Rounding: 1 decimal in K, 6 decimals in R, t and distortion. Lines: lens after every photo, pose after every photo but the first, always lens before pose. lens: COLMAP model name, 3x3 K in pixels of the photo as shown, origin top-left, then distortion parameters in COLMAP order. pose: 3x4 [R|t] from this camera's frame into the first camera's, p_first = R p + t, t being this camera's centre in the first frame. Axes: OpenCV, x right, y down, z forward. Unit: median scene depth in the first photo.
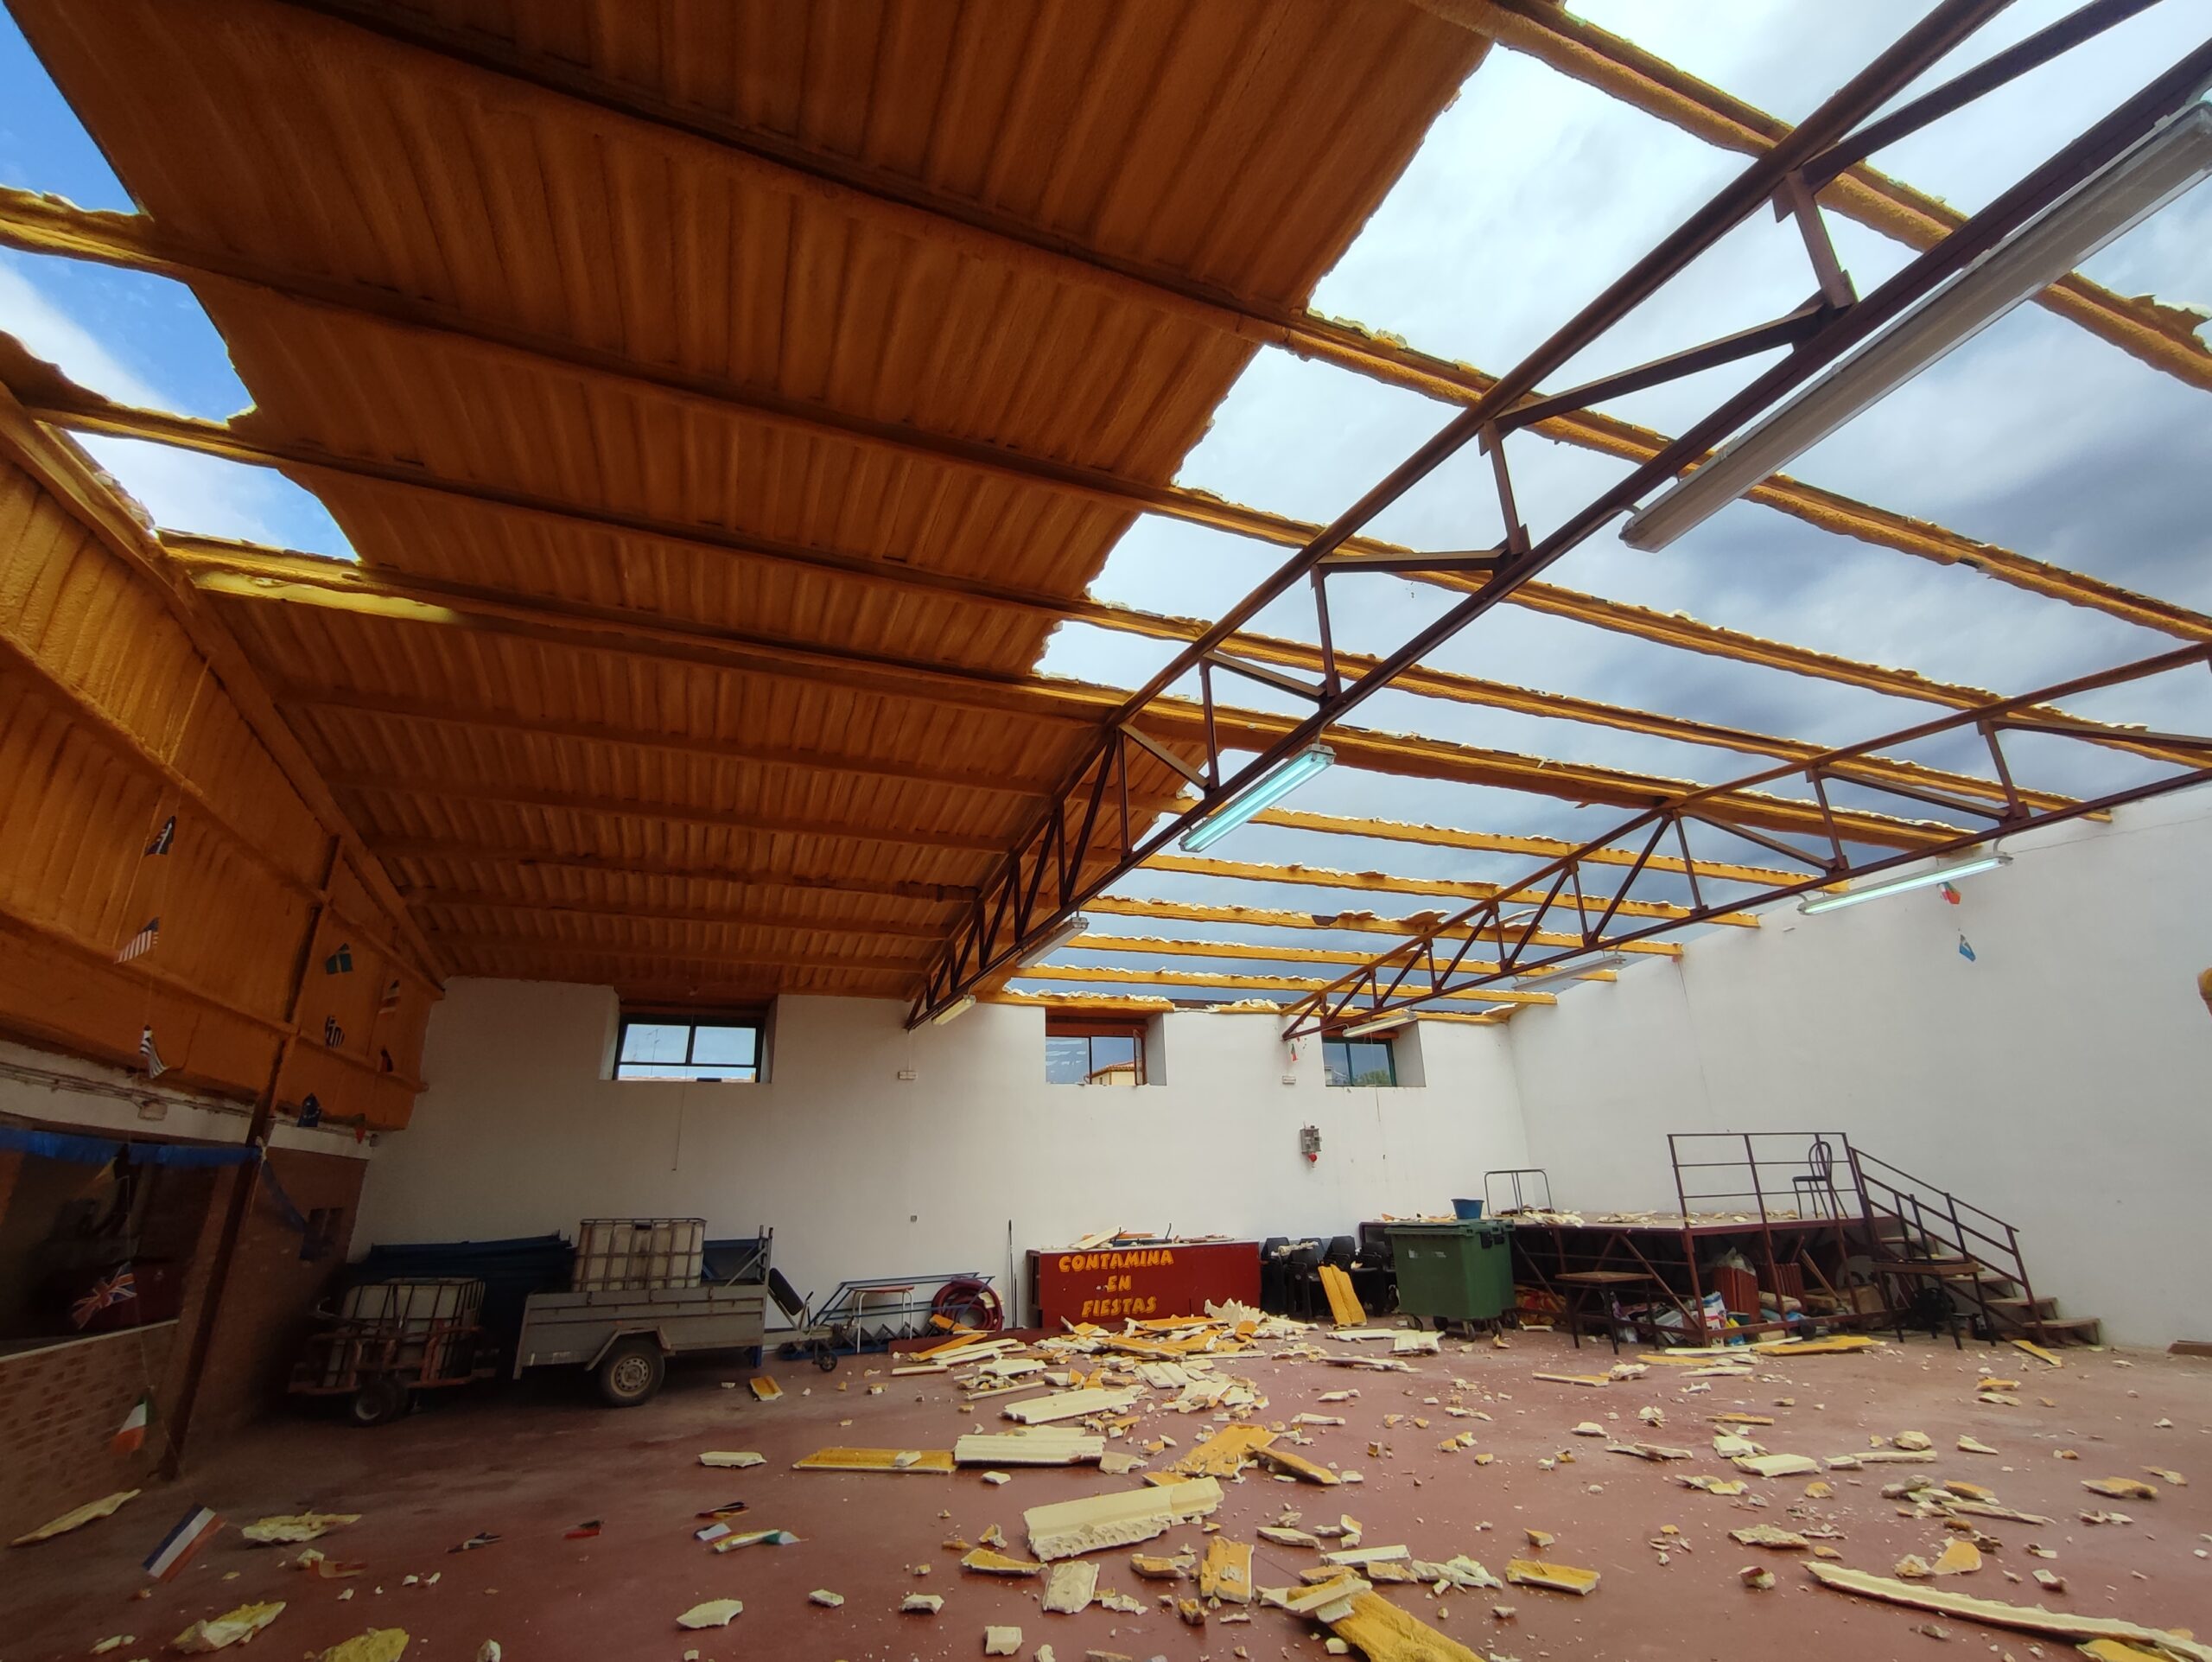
lens RADIAL K [[984.9, 0, 1106.0], [0, 984.9, 831.0], [0, 0, 1]] dist [-0.053277, 0.018868]
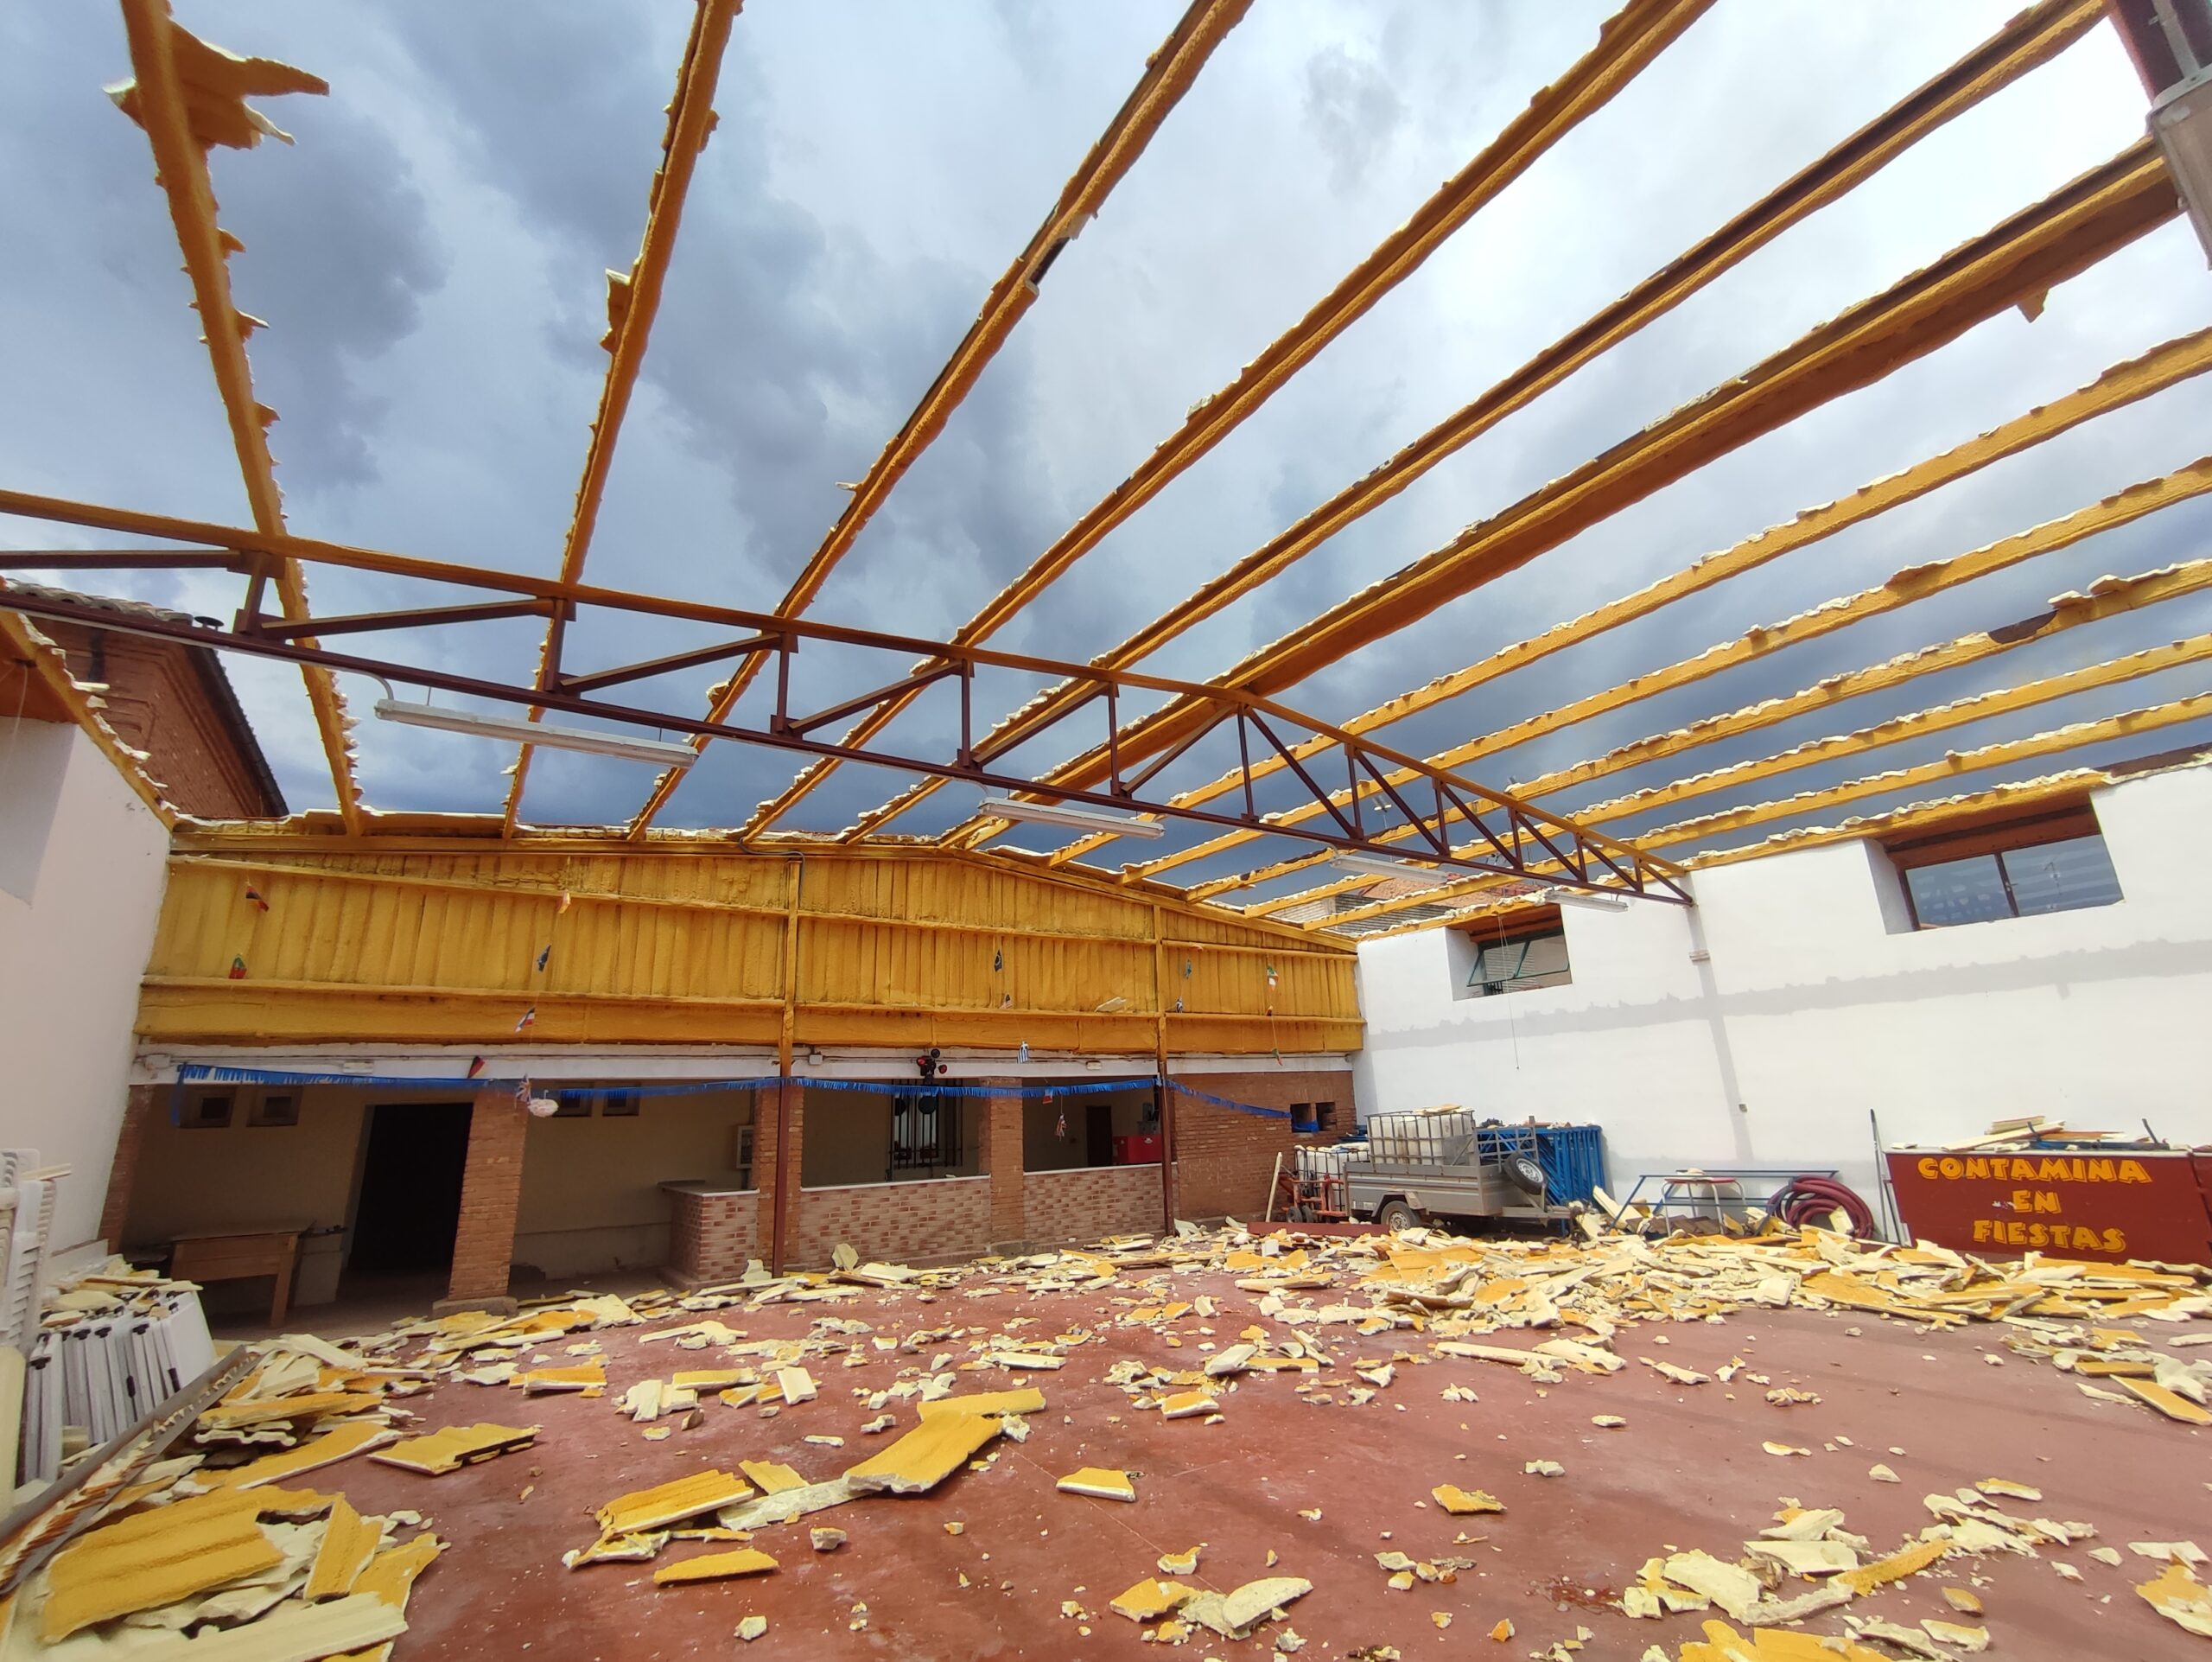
lens RADIAL K [[984.9, 0, 1106.0], [0, 984.9, 831.0], [0, 0, 1]] dist [-0.053277, 0.018868]
pose [[0.210294, -0.244690, -0.946522, 0.681831], [0.365006, 0.917813, -0.156173, 0.099456], [0.906944, -0.312644, 0.282324, 0.339253]]
